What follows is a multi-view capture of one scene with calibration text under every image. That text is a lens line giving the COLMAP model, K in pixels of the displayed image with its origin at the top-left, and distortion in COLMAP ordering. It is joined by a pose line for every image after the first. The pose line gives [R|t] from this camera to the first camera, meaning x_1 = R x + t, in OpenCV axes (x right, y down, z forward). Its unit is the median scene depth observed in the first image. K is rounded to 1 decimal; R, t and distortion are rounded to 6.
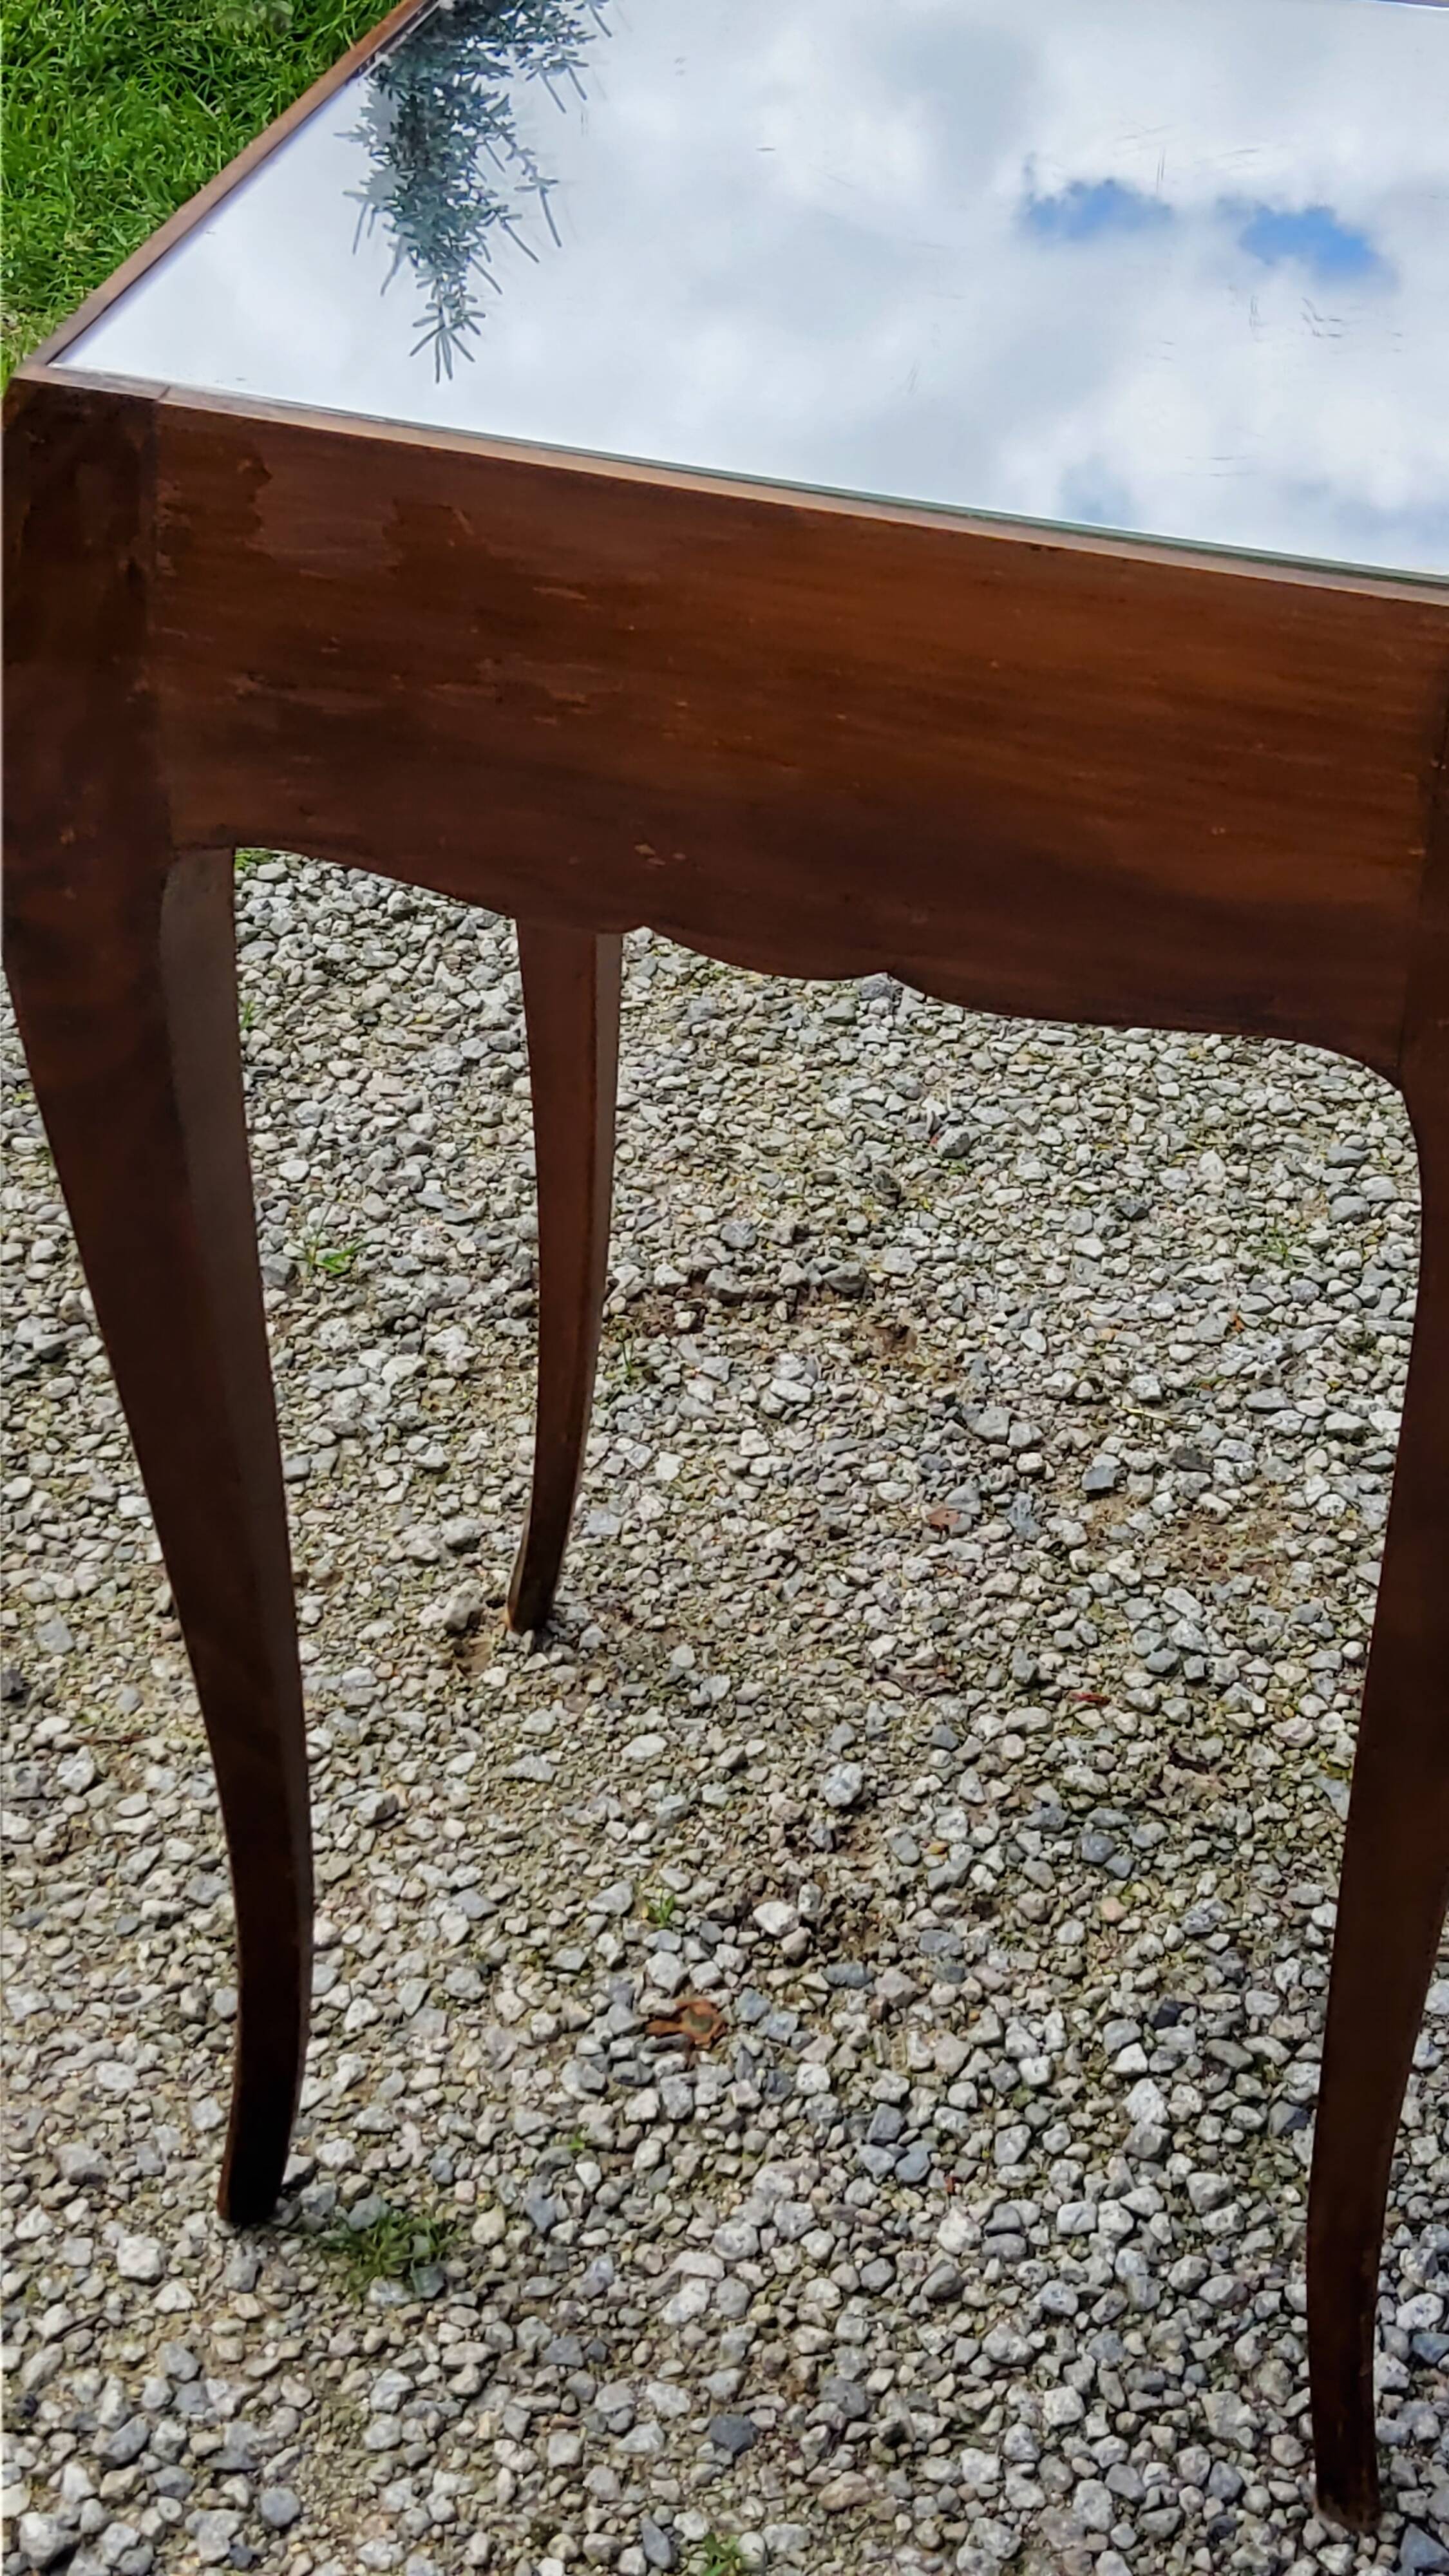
lens RADIAL K [[3843.2, 0, 732.0], [0, 3843.2, 1262.4], [0, 0, 1]] dist [0.102297, 0.000000]
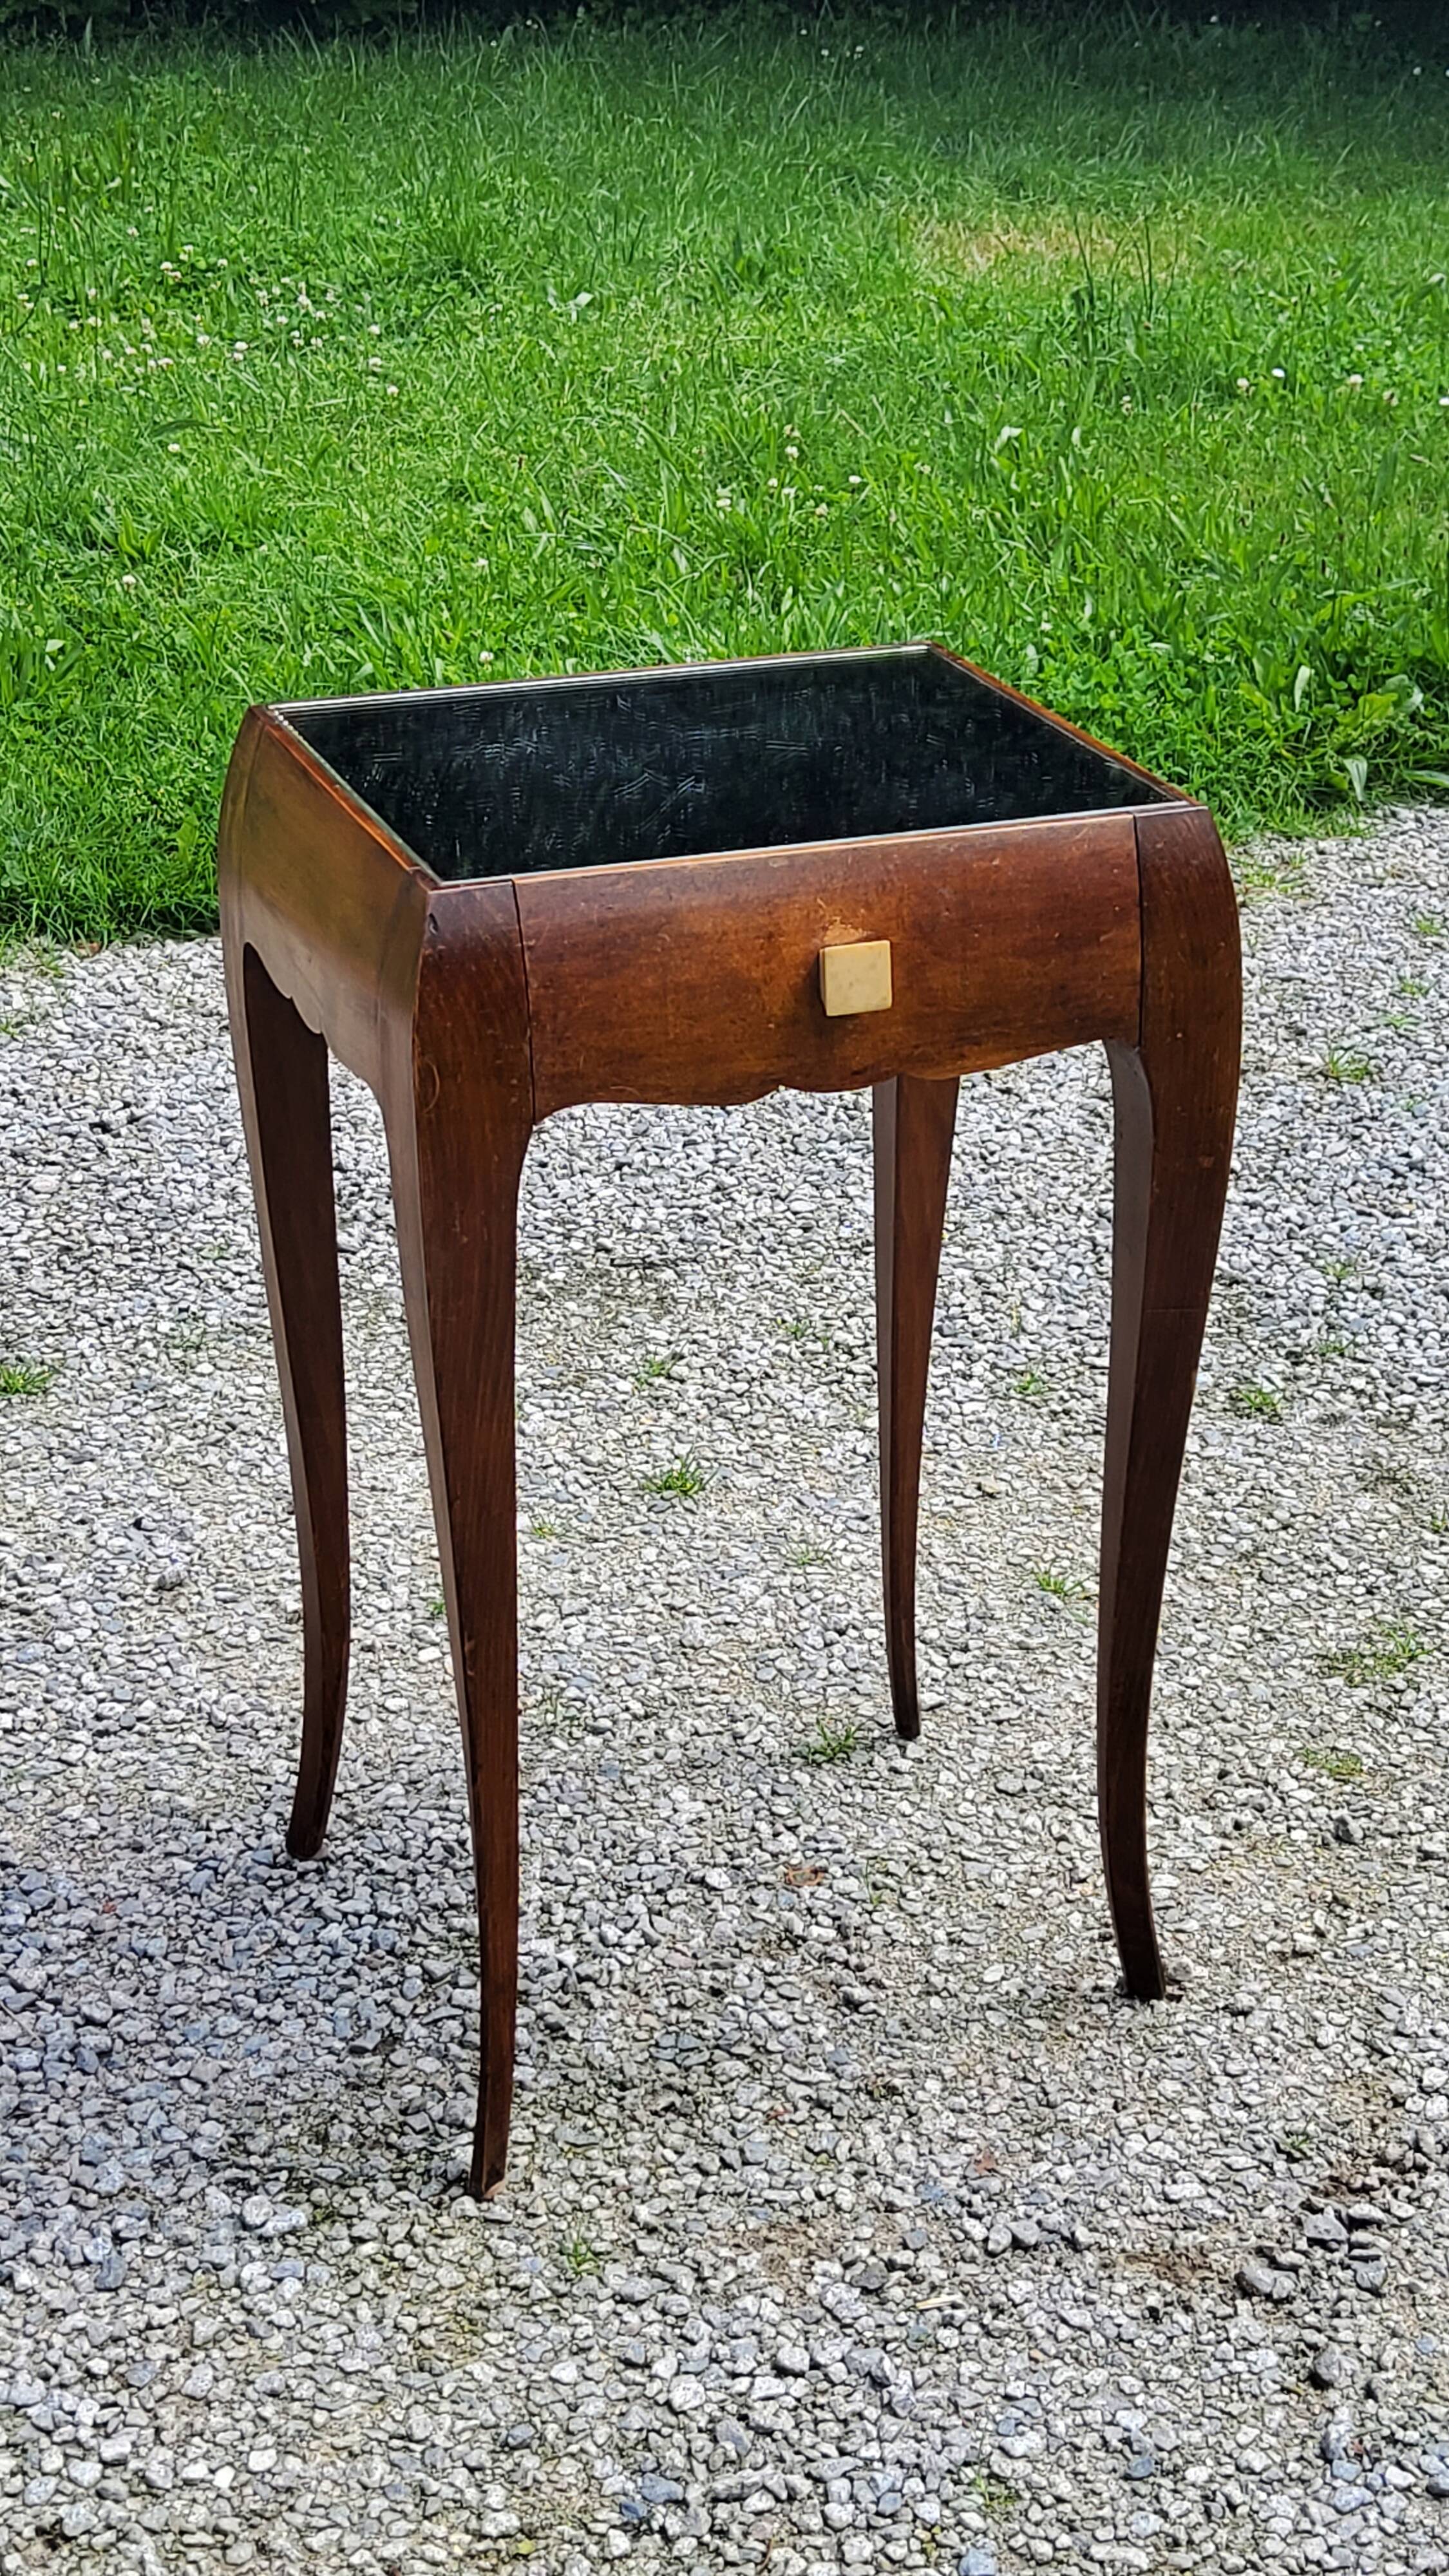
lens RADIAL K [[3843.2, 0, 770.6], [0, 3843.2, 1285.2], [0, 0, 1]] dist [0.102297, 0.000000]
pose [[-0.772179, 0.257566, -0.580860, 0.842643], [-0.401946, 0.510006, 0.760483, -1.105352], [0.492116, 0.820704, -0.290288, 1.229153]]
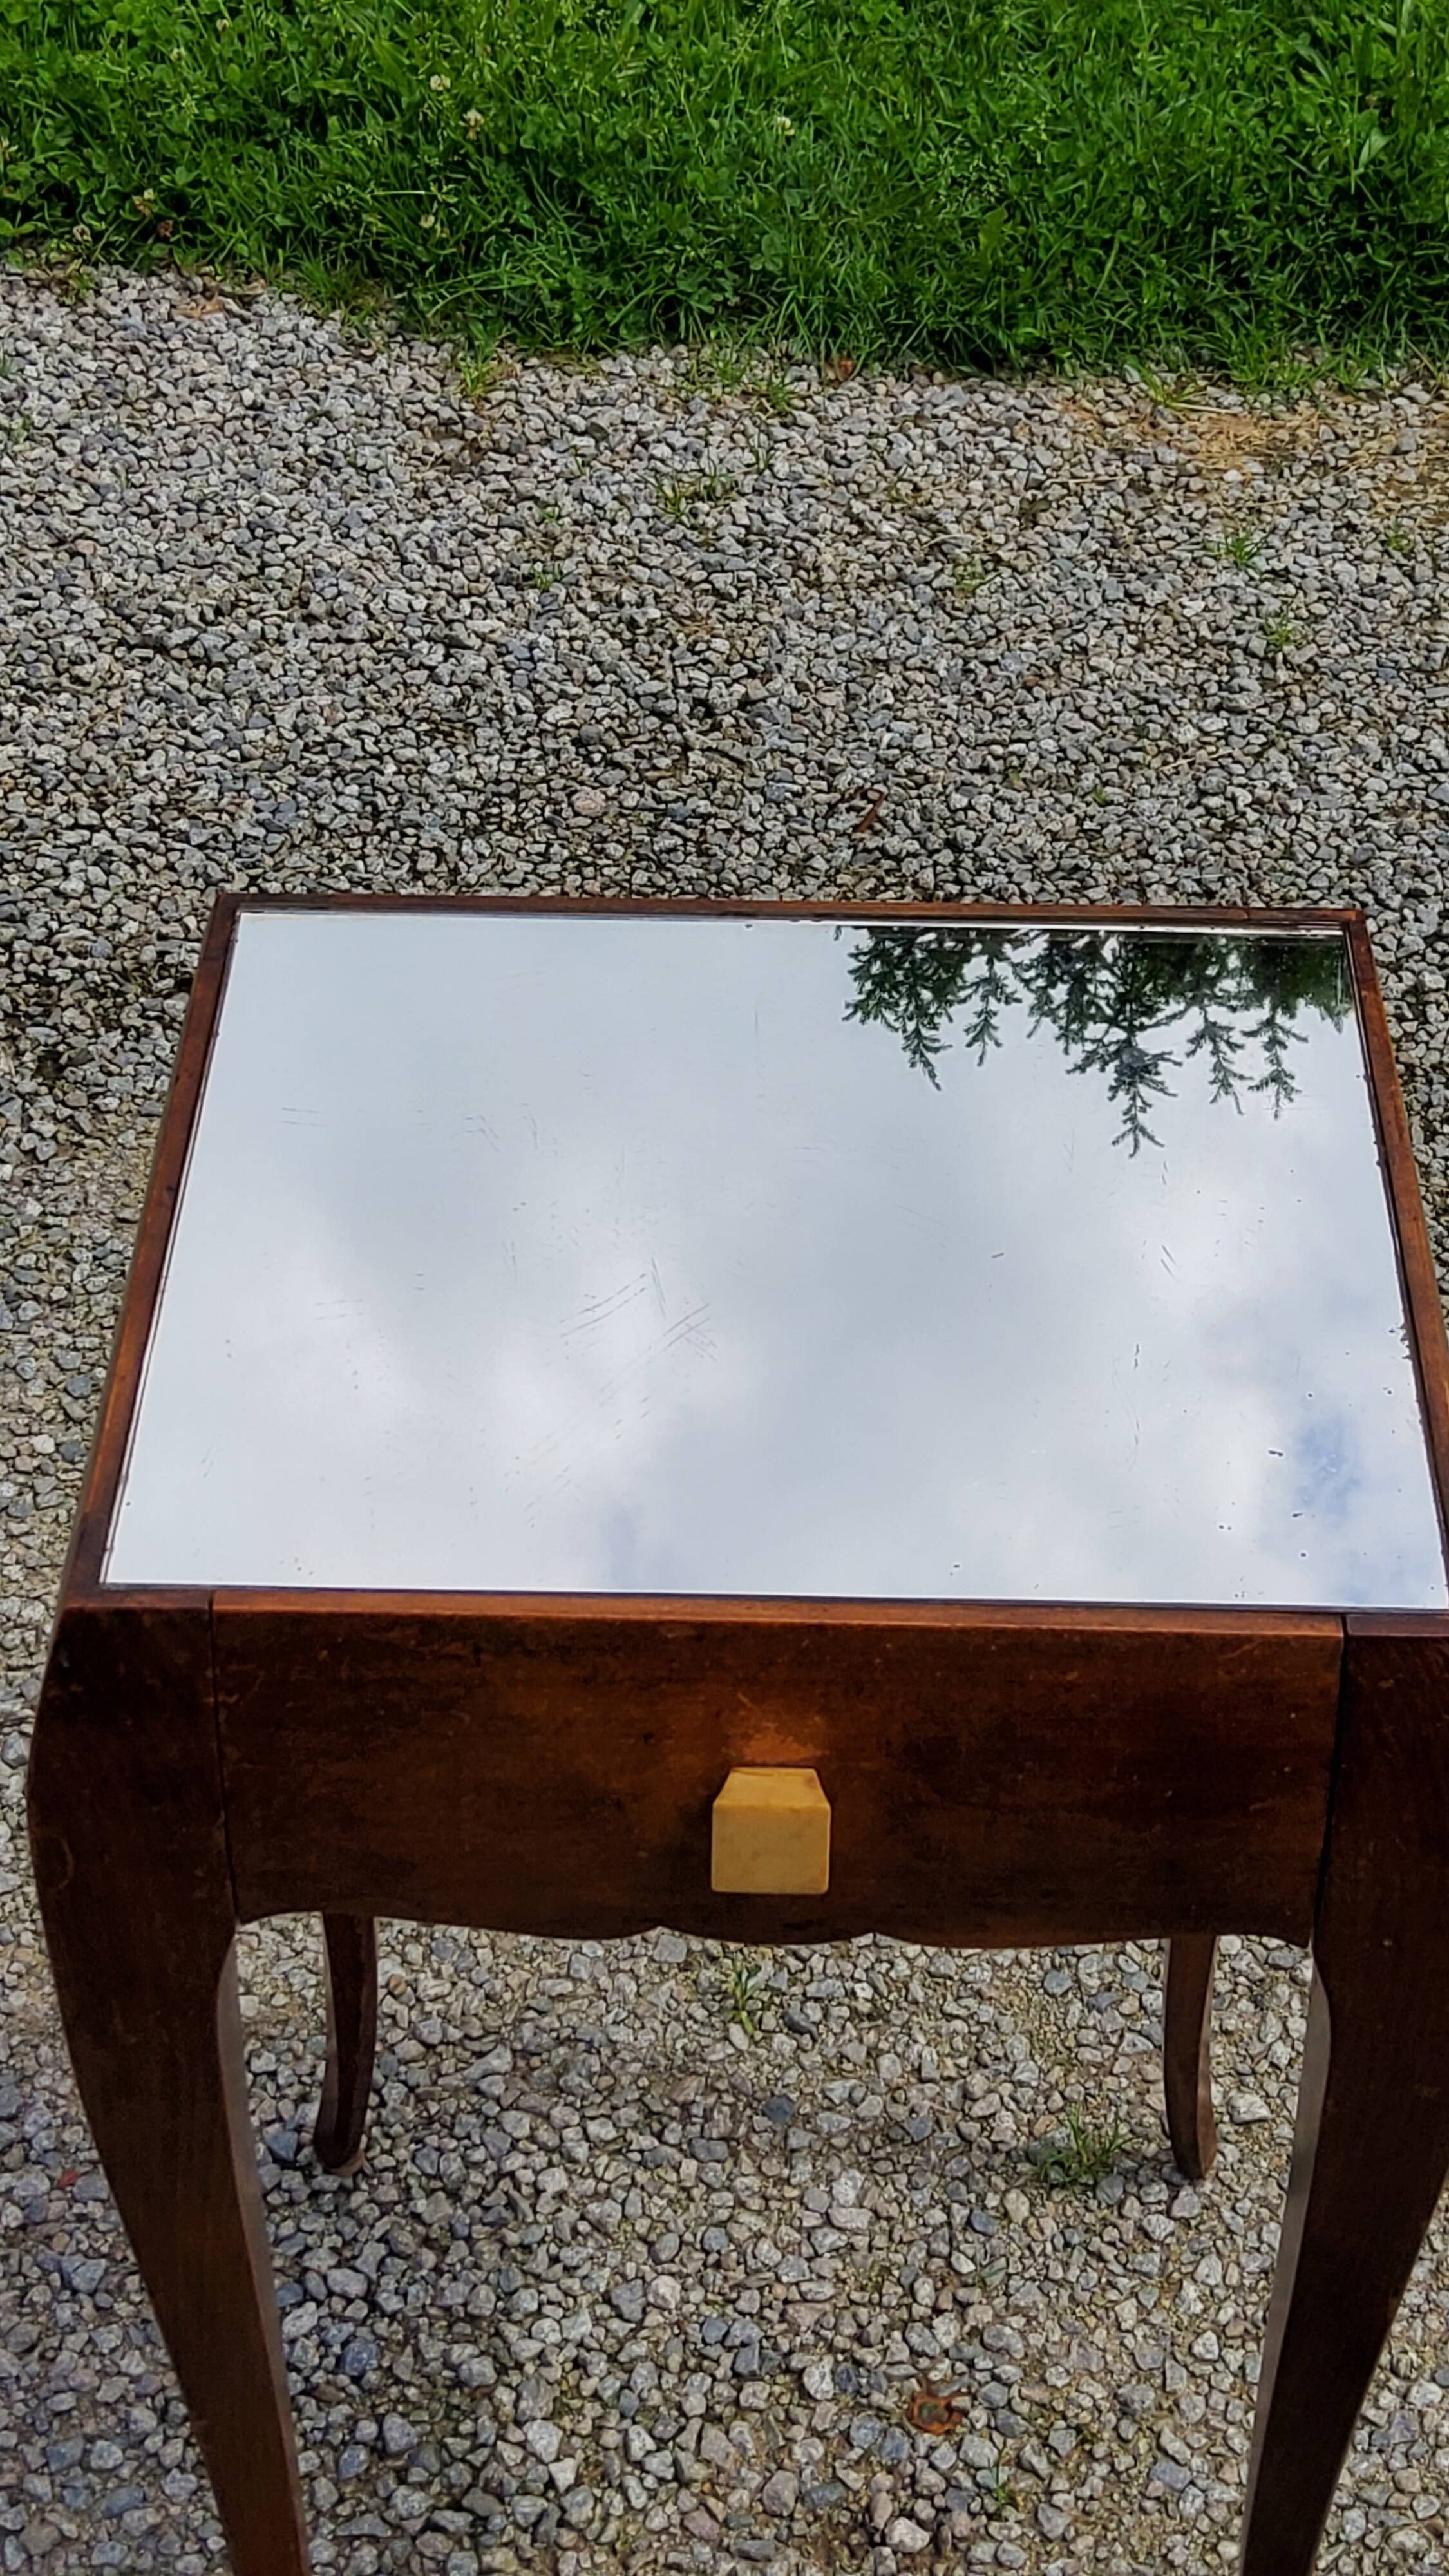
lens RADIAL K [[3843.2, 0, 736.5], [0, 3843.2, 1285.5], [0, 0, 1]] dist [0.102297, 0.000000]
pose [[-0.952989, 0.195735, -0.231299, 0.245065], [-0.194651, 0.189537, 0.962386, -0.955901], [0.232212, 0.962166, -0.142527, 0.810812]]
